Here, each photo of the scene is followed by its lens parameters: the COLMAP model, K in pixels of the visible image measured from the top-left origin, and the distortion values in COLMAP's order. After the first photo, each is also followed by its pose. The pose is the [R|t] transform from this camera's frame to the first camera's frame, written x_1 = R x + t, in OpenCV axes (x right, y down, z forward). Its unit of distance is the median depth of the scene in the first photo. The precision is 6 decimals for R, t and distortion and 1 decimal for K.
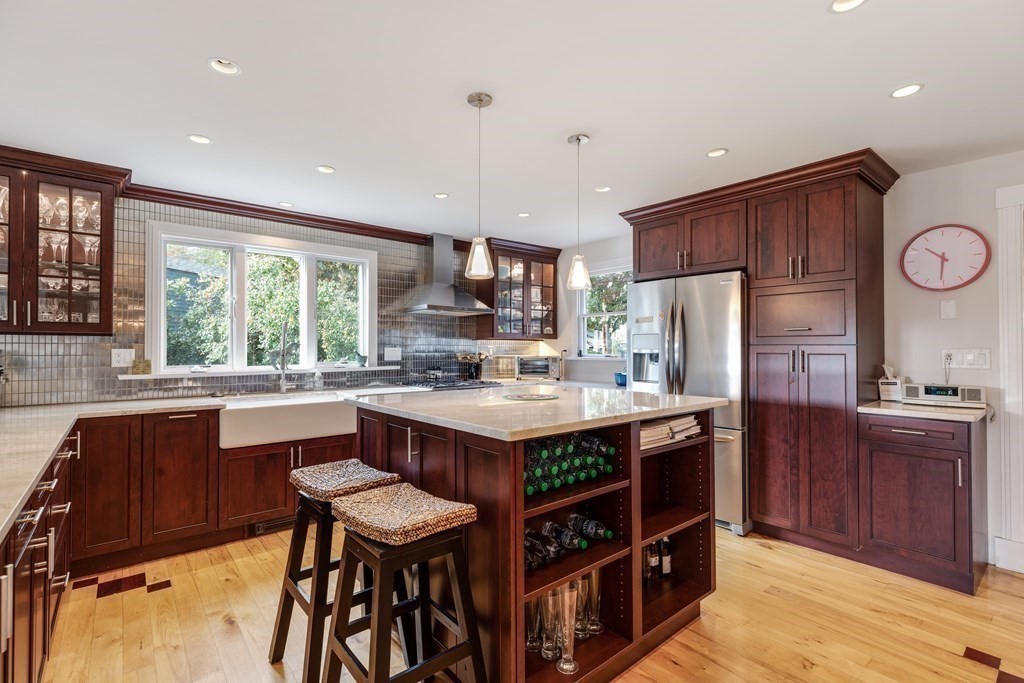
lens RADIAL K [[487.0, 0, 515.9], [0, 487.0, 341.4], [0, 0, 1]] dist [0.002241, -0.000222]
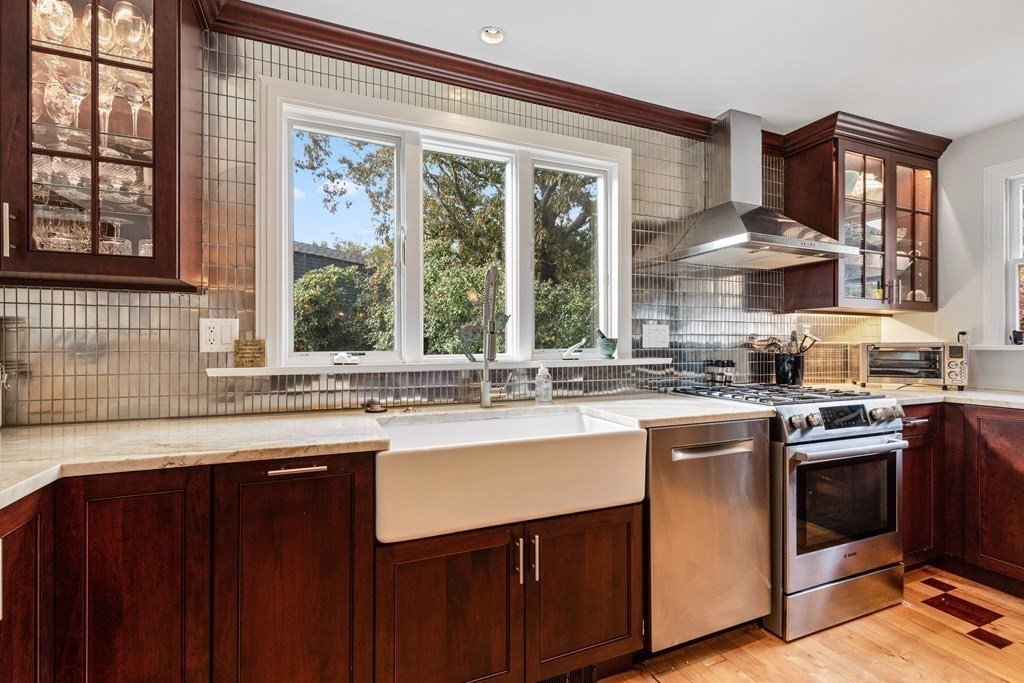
lens RADIAL K [[487.0, 0, 497.3], [0, 487.0, 339.6], [0, 0, 1]] dist [0.002241, -0.000222]
pose [[0.947942, -0.000619, -0.318441, -0.325127], [0.002977, 0.999972, 0.006917, 0.033121], [0.318428, -0.007505, 0.947917, 0.551805]]
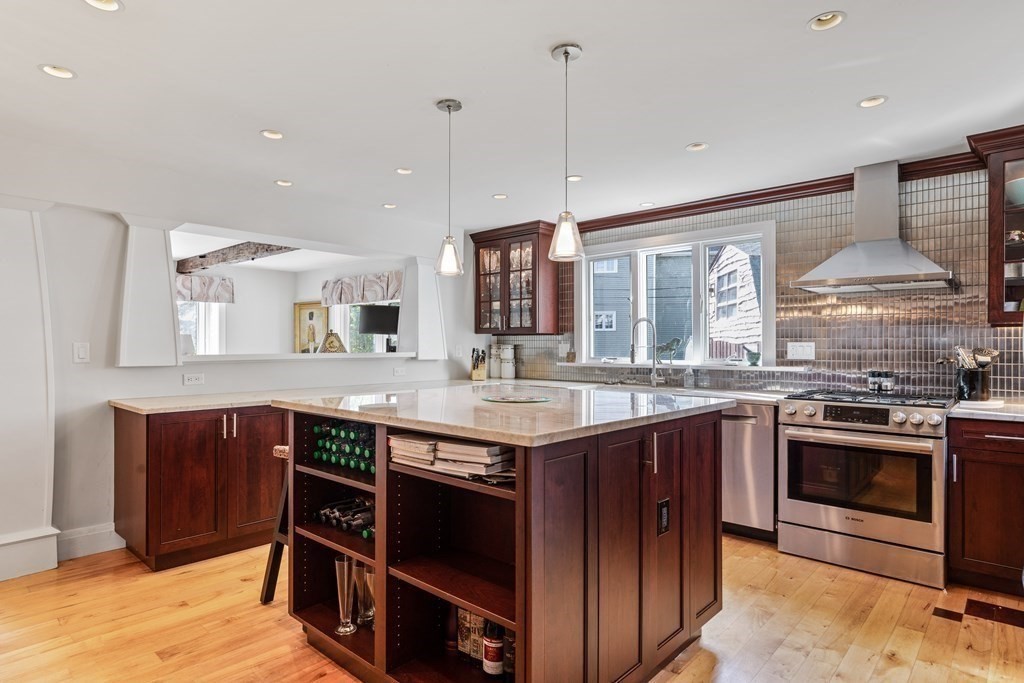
lens RADIAL K [[543.9, 0, 514.0], [0, 543.9, 341.9], [0, 0, 1]] dist [0.004988, 0.000312]
pose [[0.140175, -0.005241, -0.990113, 0.672264], [0.014920, 0.999884, -0.003180, 0.011283], [0.990014, -0.014327, 0.140237, 0.590997]]
